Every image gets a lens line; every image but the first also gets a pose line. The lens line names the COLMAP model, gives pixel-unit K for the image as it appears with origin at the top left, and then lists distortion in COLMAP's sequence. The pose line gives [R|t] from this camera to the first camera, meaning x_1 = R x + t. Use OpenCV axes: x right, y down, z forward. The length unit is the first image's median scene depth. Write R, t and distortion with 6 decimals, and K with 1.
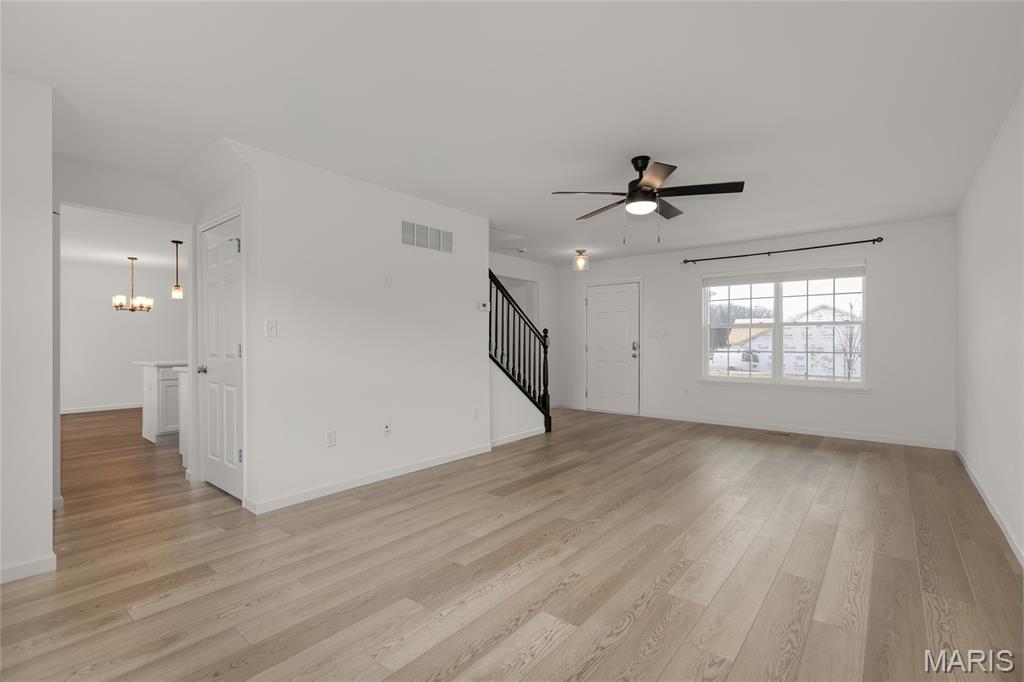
lens RADIAL K [[463.3, 0, 506.5], [0, 463.3, 341.2], [0, 0, 1]] dist [-0.022057, -0.000040]
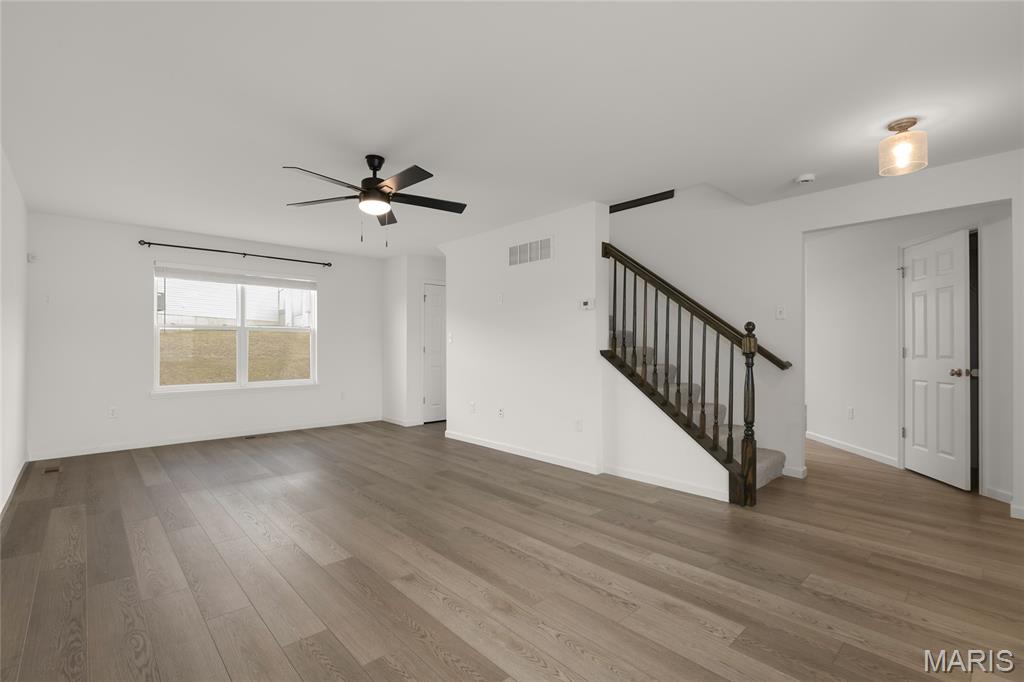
lens RADIAL K [[463.3, 0, 506.5], [0, 463.3, 341.2], [0, 0, 1]] dist [-0.022057, -0.000040]
pose [[-0.127699, -0.007028, -0.991788, 0.996582], [0.002164, 0.999971, -0.007365, -0.000472], [0.991811, -0.003087, -0.127680, 1.141814]]
